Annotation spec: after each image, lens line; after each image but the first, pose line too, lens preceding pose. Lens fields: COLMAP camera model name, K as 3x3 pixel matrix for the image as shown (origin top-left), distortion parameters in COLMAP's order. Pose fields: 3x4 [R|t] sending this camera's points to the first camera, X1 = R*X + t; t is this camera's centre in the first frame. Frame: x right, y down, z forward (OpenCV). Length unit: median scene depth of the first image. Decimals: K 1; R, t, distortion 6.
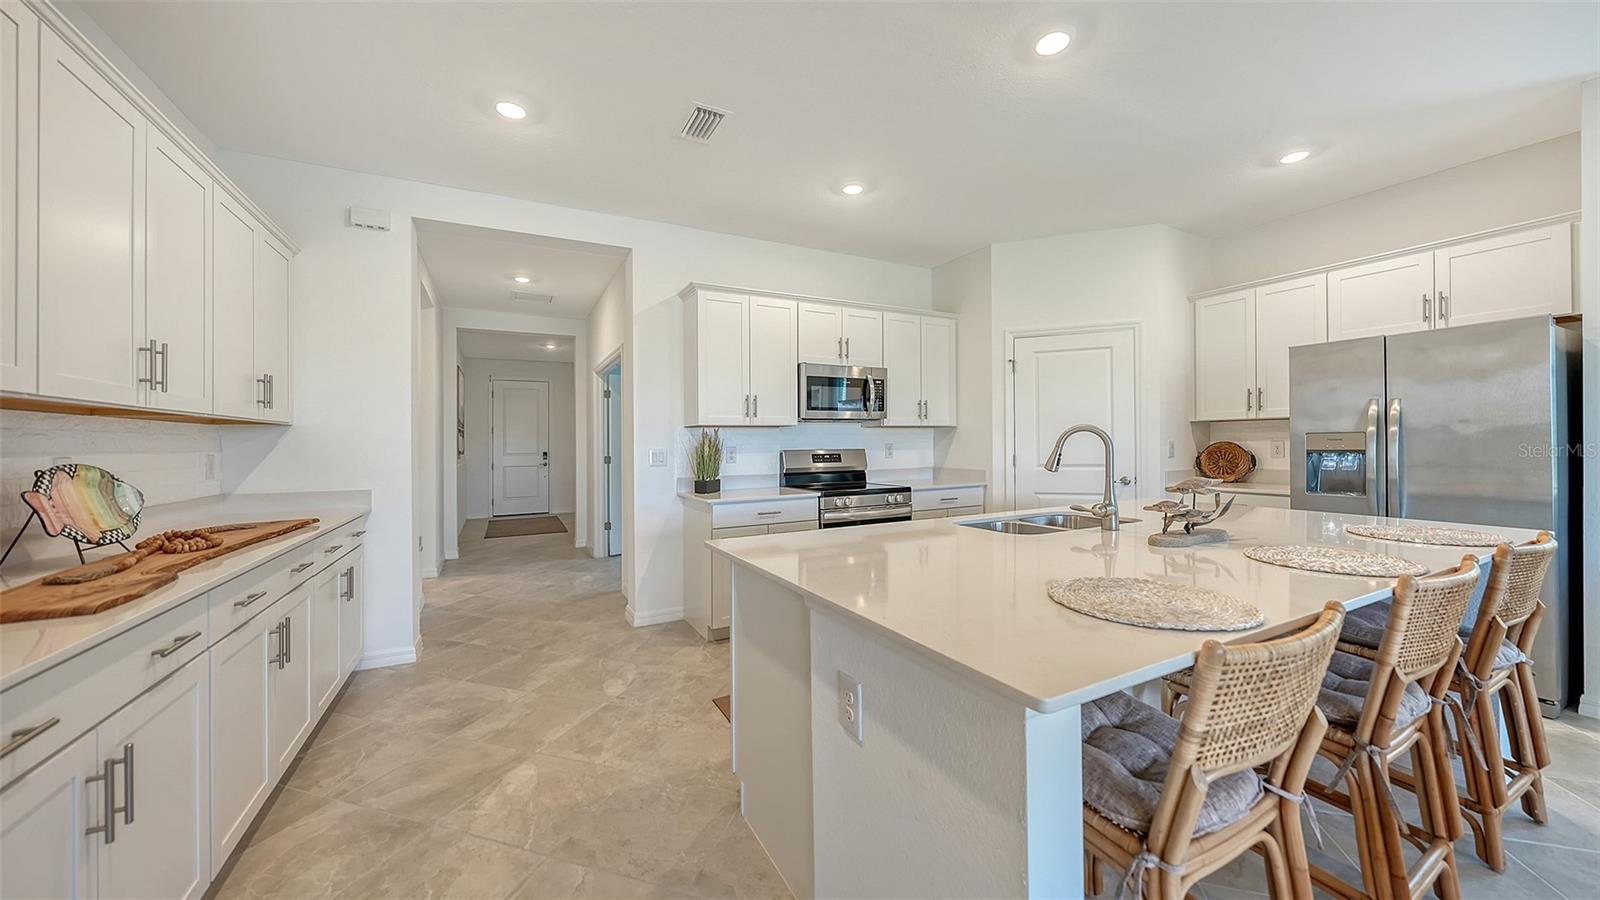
lens RADIAL K [[555.8, 0, 789.1], [0, 555.8, 437.8], [0, 0, 1]] dist [-0.004993, 0.000247]
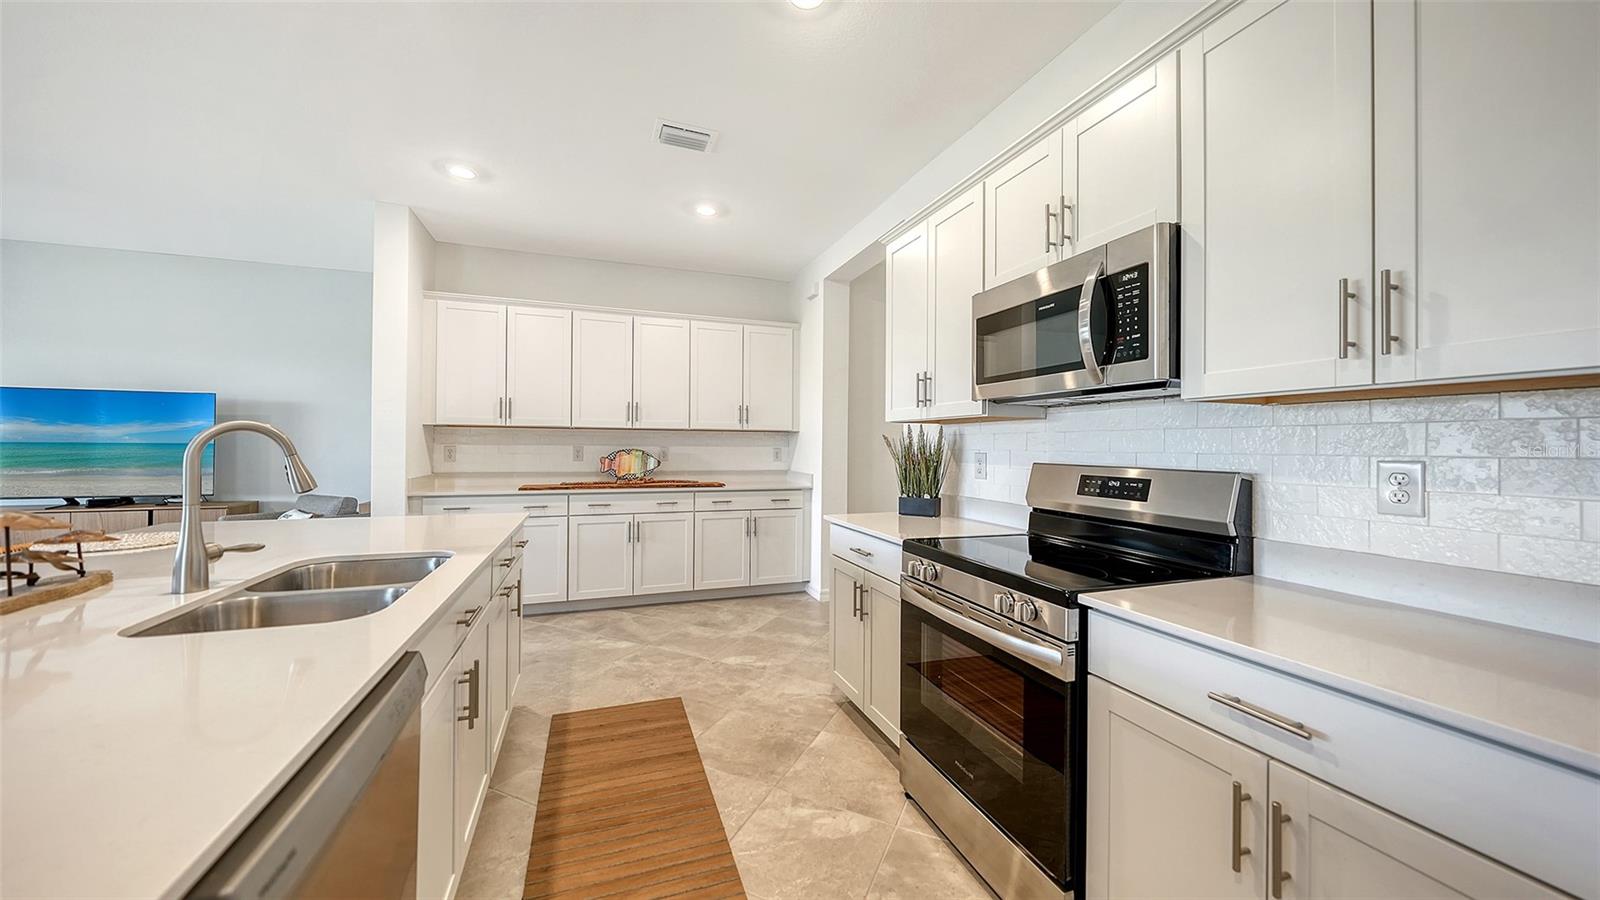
lens RADIAL K [[555.8, 0, 800.4], [0, 555.8, 440.5], [0, 0, 1]] dist [-0.004993, 0.000247]
pose [[-0.126365, 0.001579, -0.991983, 0.590776], [0.001719, 0.999998, 0.001373, 0.001303], [0.991982, -0.001532, -0.126367, 0.947850]]
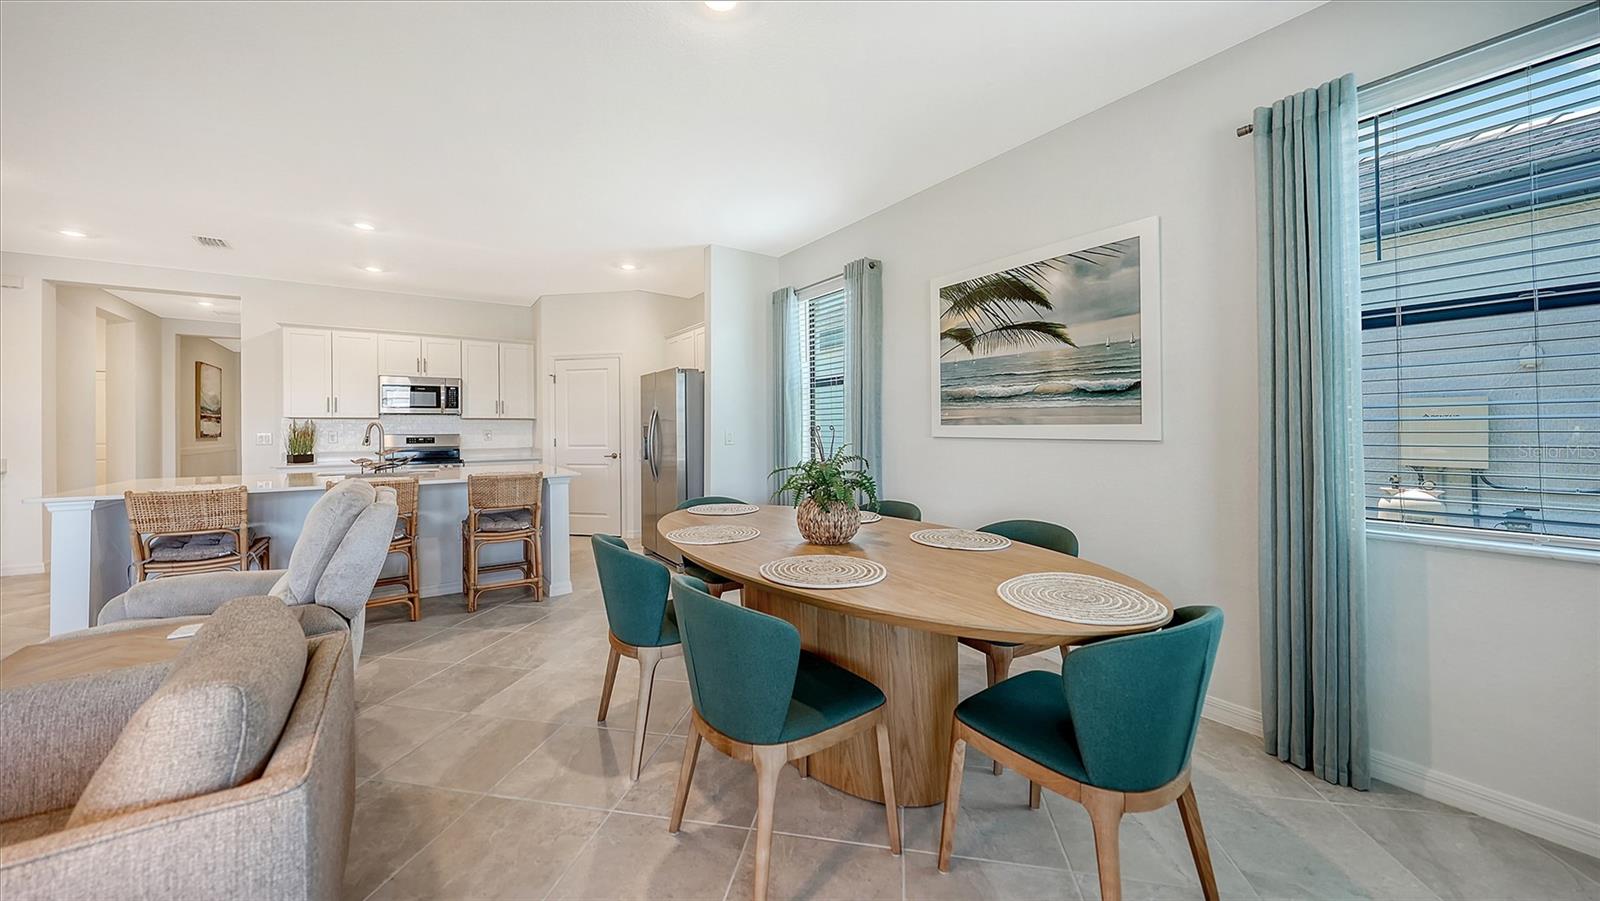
lens RADIAL K [[551.5, 0, 797.6], [0, 551.5, 421.5], [0, 0, 1]] dist [-0.006930, 0.000010]
pose [[0.990760, 0.010120, 0.135252, 0.969914], [-0.009283, 0.999934, -0.006813, -0.013666], [-0.135312, 0.005494, 0.990788, -0.624867]]
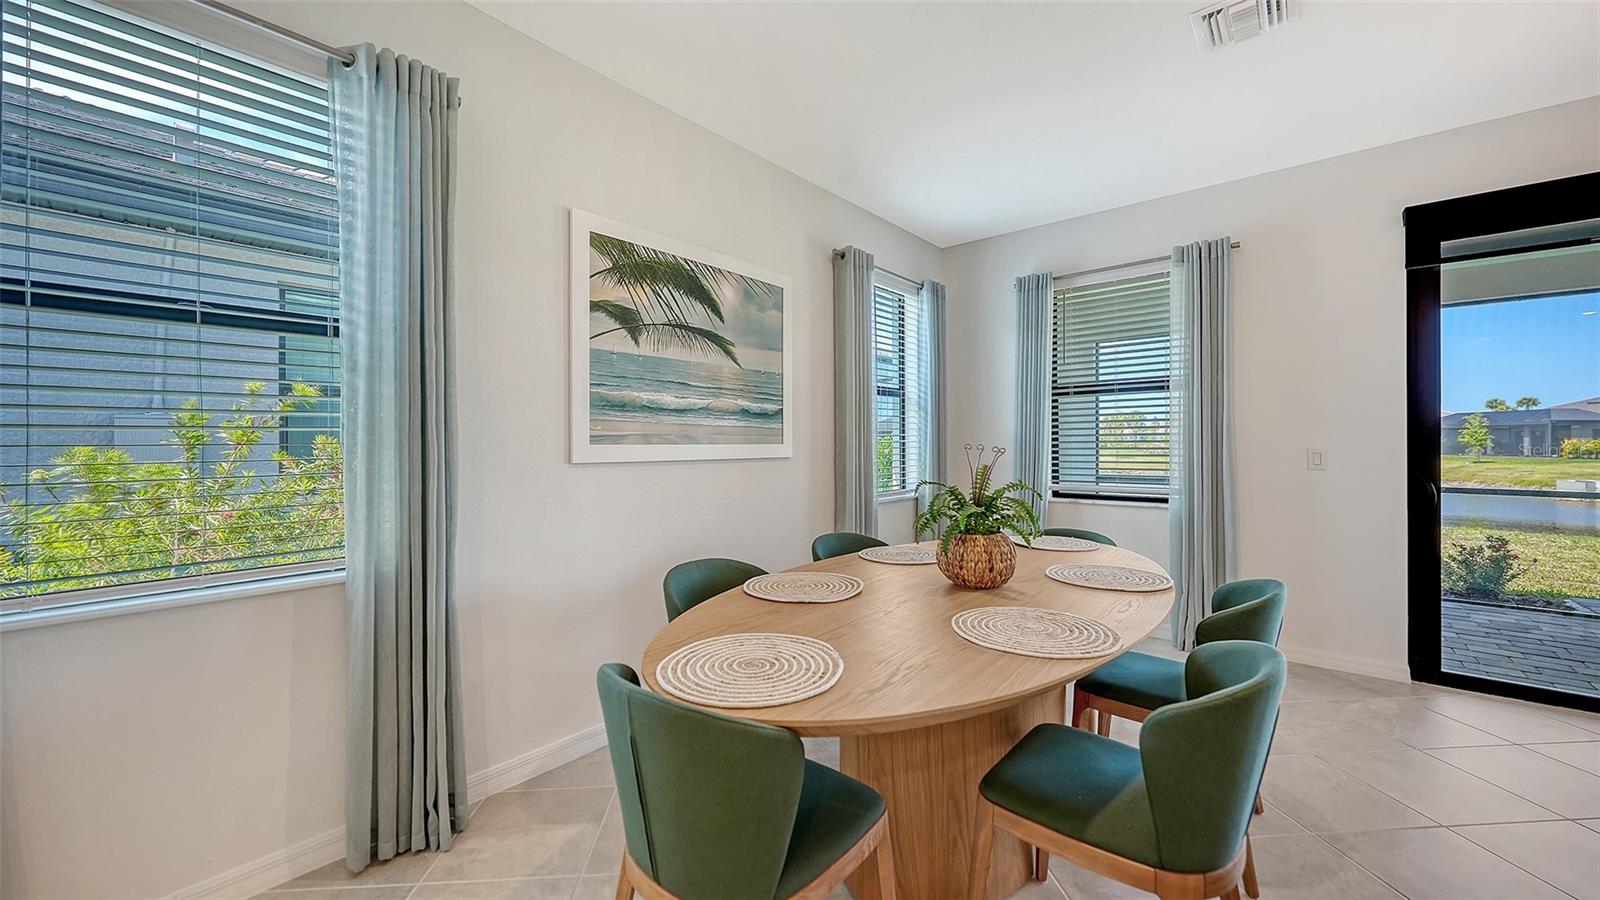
lens RADIAL K [[588.1, 0, 801.3], [0, 588.1, 444.8], [0, 0, 1]] dist [-0.006277, 0.000432]
pose [[-0.363578, 0.015640, 0.931432, 0.657152], [0.004668, 0.999877, -0.014967, -0.004673], [-0.931552, -0.001094, -0.363606, 0.283007]]
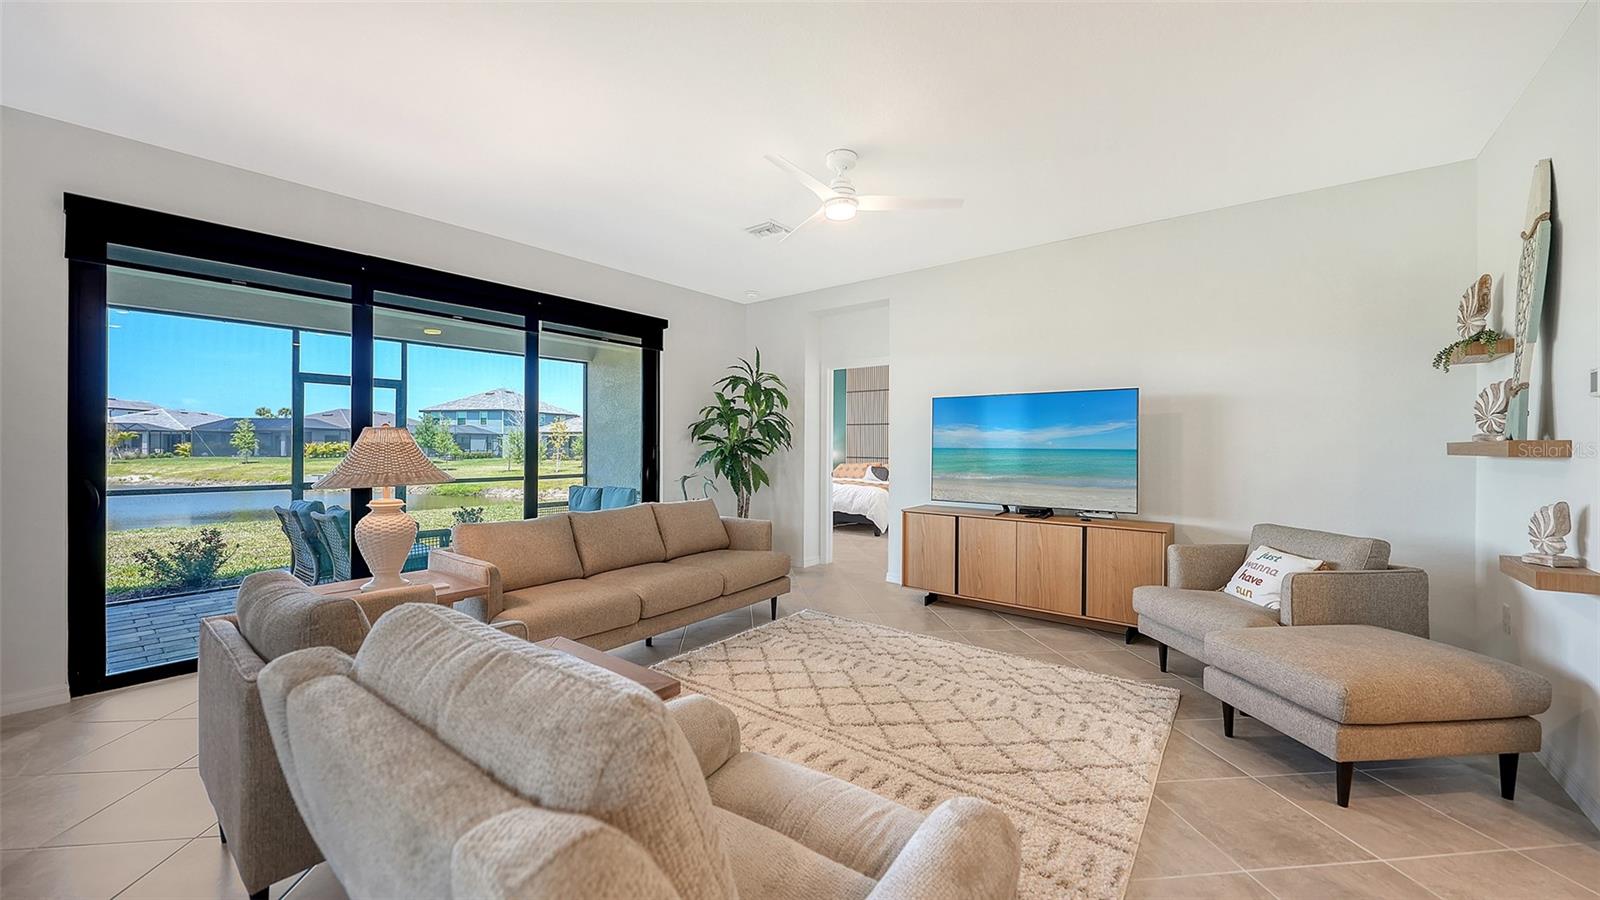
lens RADIAL K [[588.1, 0, 787.3], [0, 588.1, 446.5], [0, 0, 1]] dist [-0.006277, 0.000432]
pose [[-0.920135, 0.010053, -0.391473, 0.538049], [0.010743, 0.999942, 0.000429, -0.005510], [0.391455, -0.003811, -0.920190, 0.274112]]
